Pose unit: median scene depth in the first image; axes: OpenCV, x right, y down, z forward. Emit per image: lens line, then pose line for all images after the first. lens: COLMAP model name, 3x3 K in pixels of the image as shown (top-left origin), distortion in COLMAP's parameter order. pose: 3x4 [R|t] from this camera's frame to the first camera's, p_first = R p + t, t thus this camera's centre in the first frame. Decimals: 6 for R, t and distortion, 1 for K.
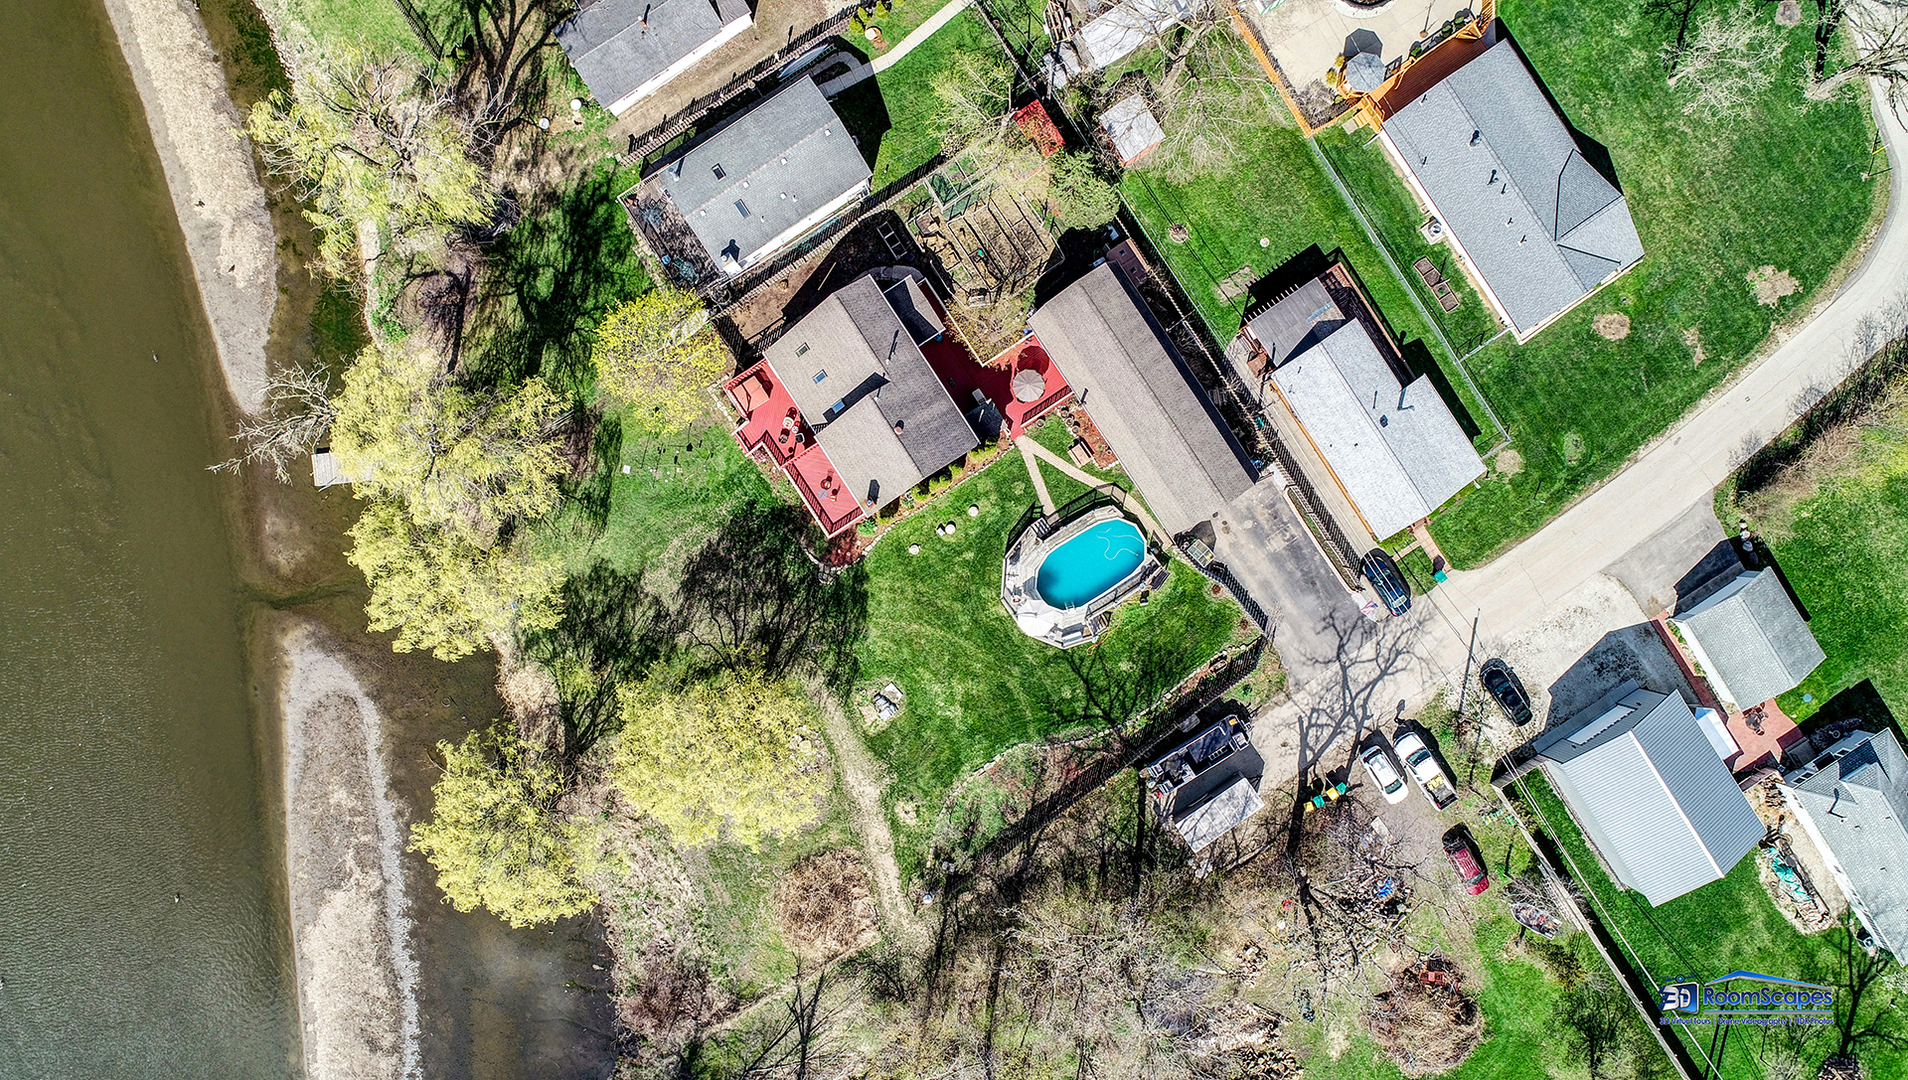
lens RADIAL K [[1310.6, 0, 958.2], [0, 1310.6, 488.7], [0, 0, 1]] dist [-0.005985, -0.004137]
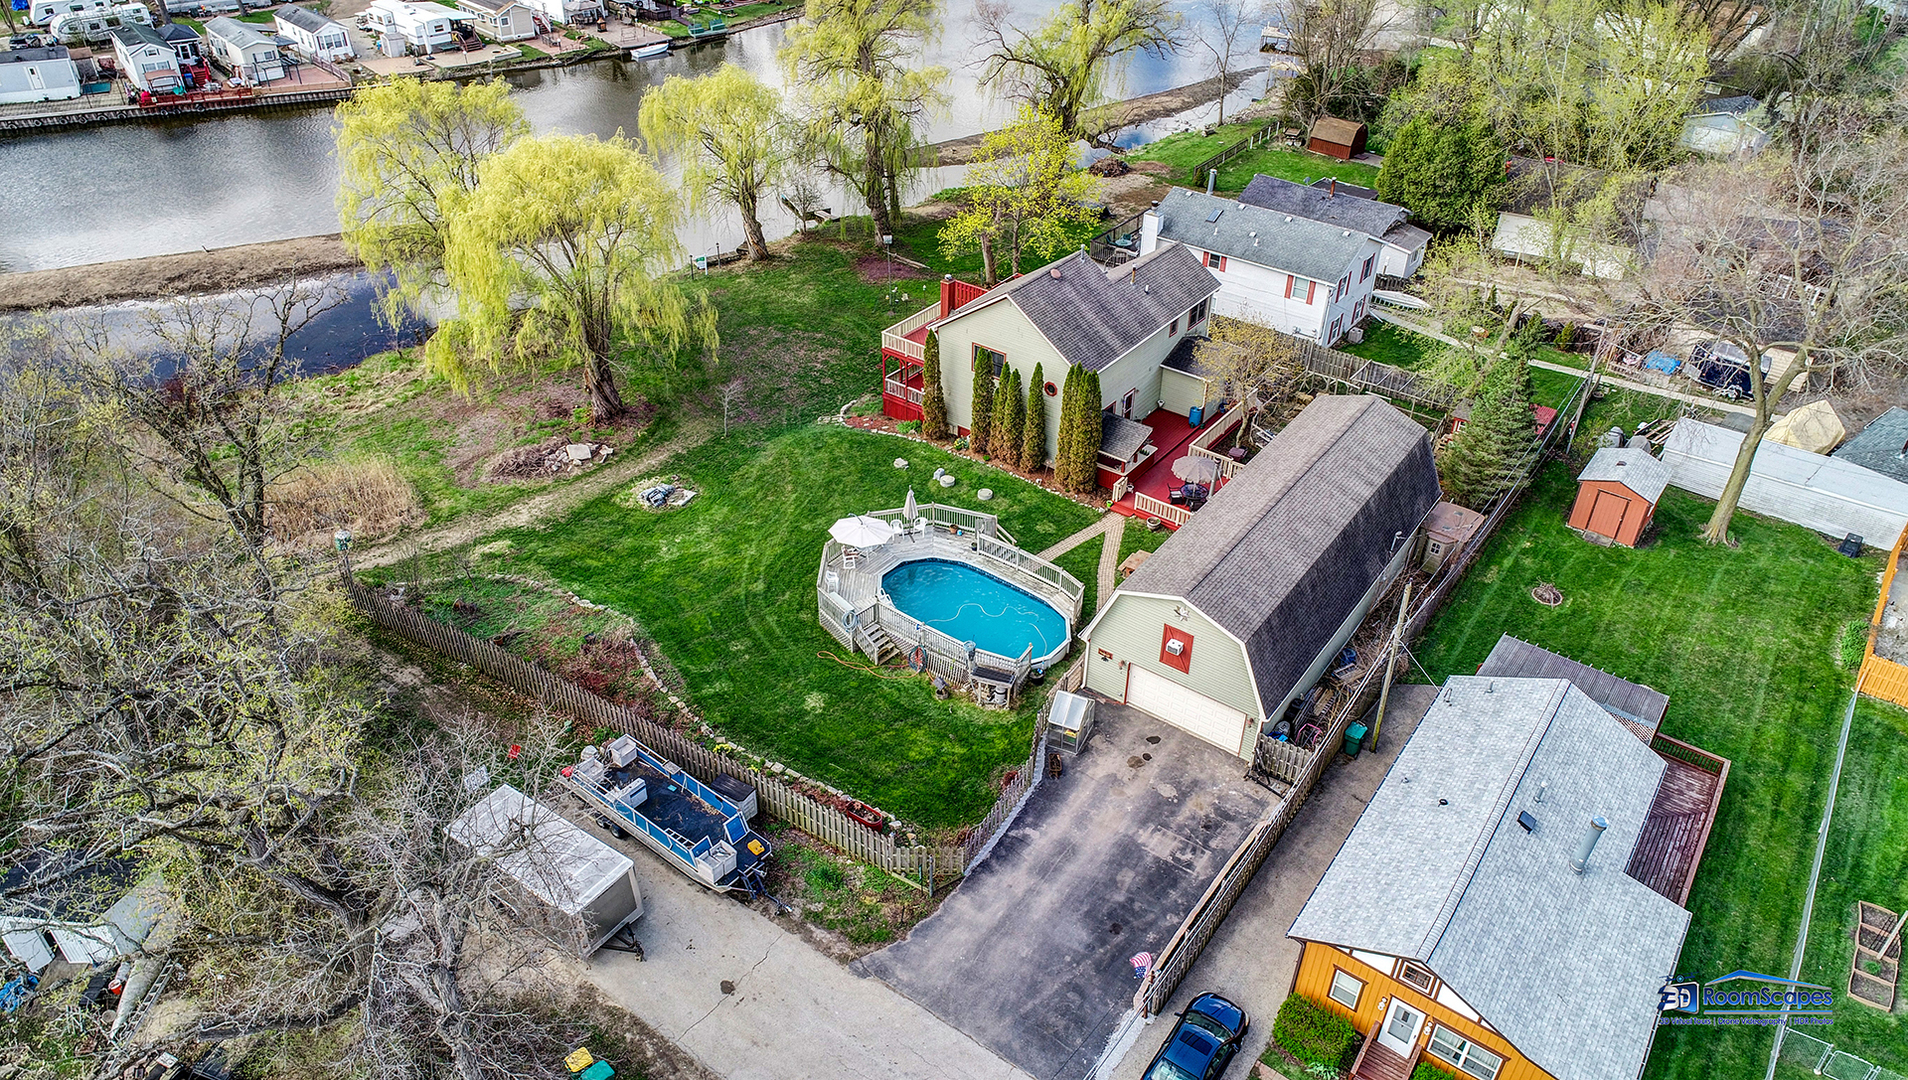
lens RADIAL K [[1310.6, 0, 958.2], [0, 1310.6, 488.7], [0, 0, 1]] dist [-0.005985, -0.004137]
pose [[0.343107, 0.514279, -0.785999, 0.514755], [-0.939065, 0.169221, -0.299202, 0.223675], [-0.020866, 0.840763, 0.541002, 0.647985]]
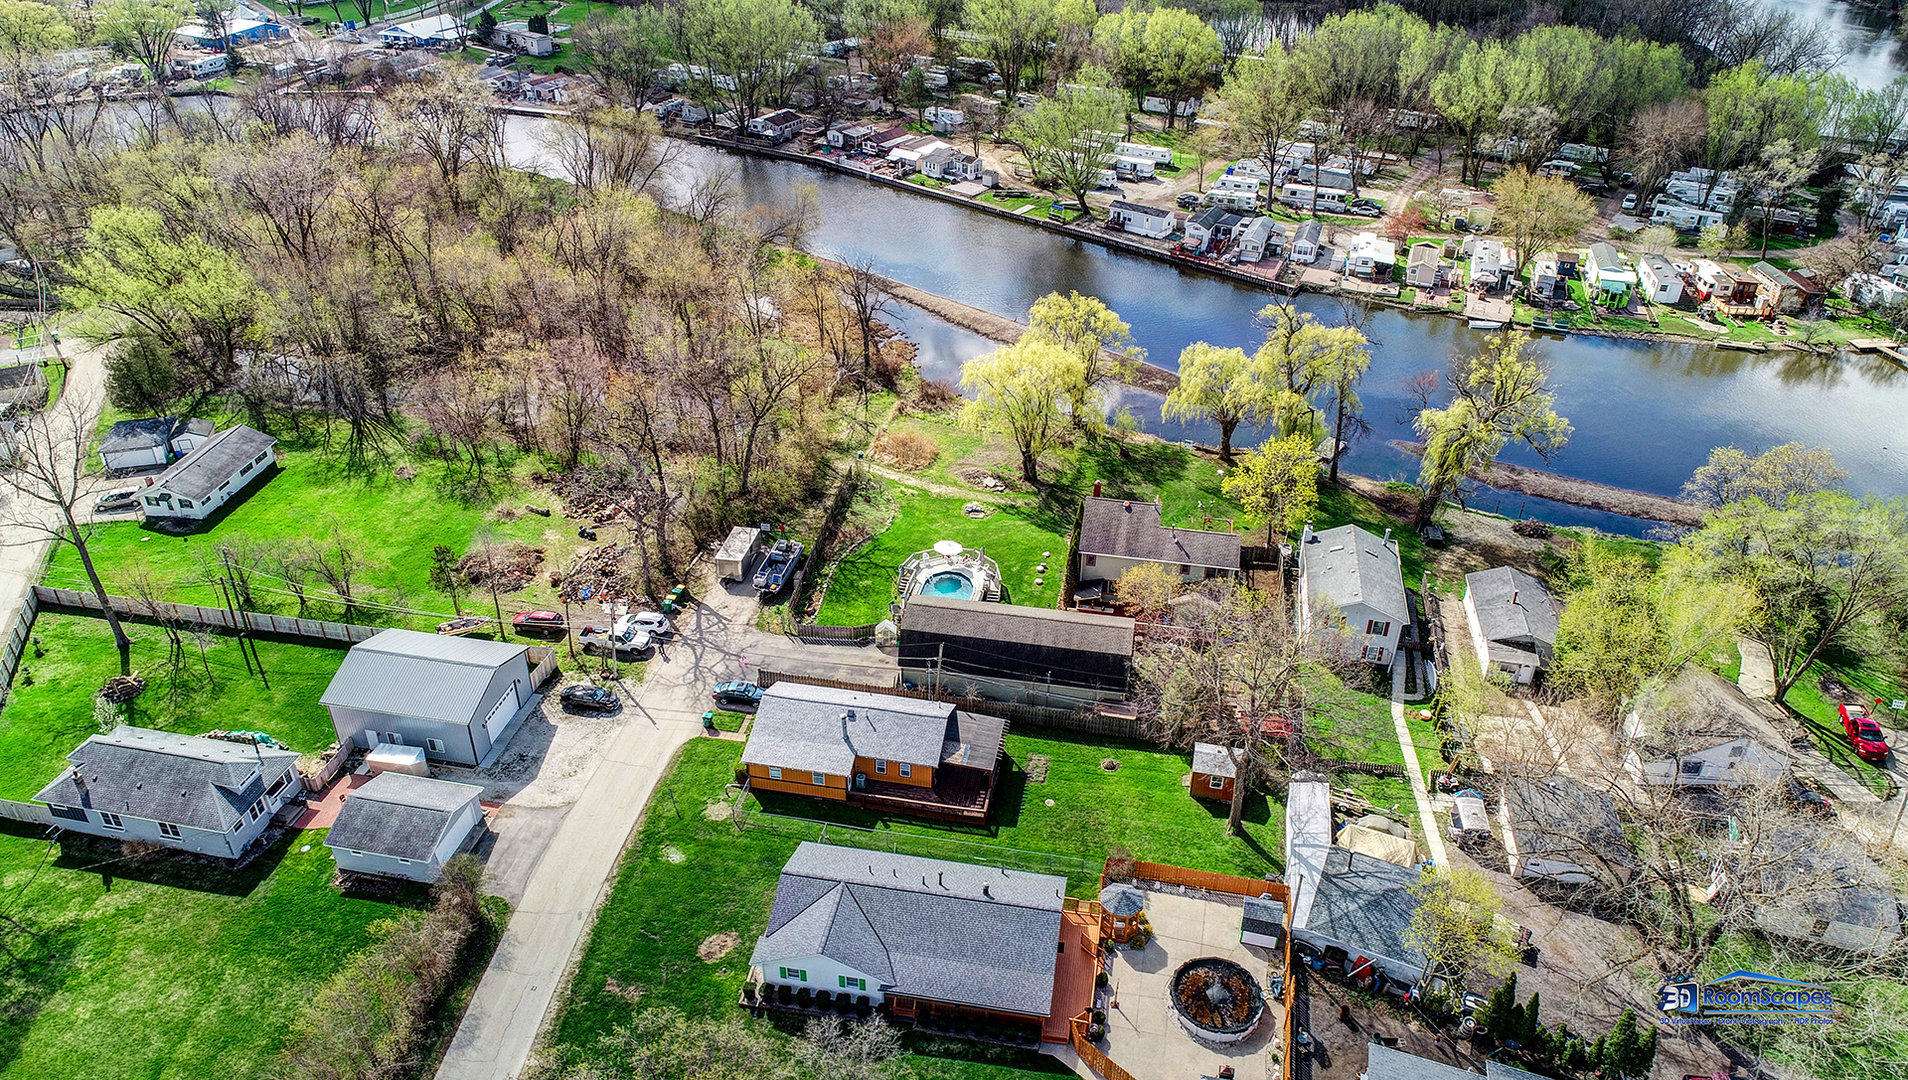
lens RADIAL K [[1286.9, 0, 959.8], [0, 1286.9, 544.4], [0, 0, 1]] dist [0.001357, -0.002293]
pose [[-0.691661, 0.364931, -0.623242, 0.824594], [-0.721899, -0.375170, 0.581472, -0.637944], [-0.021625, 0.852099, 0.522934, 0.320236]]
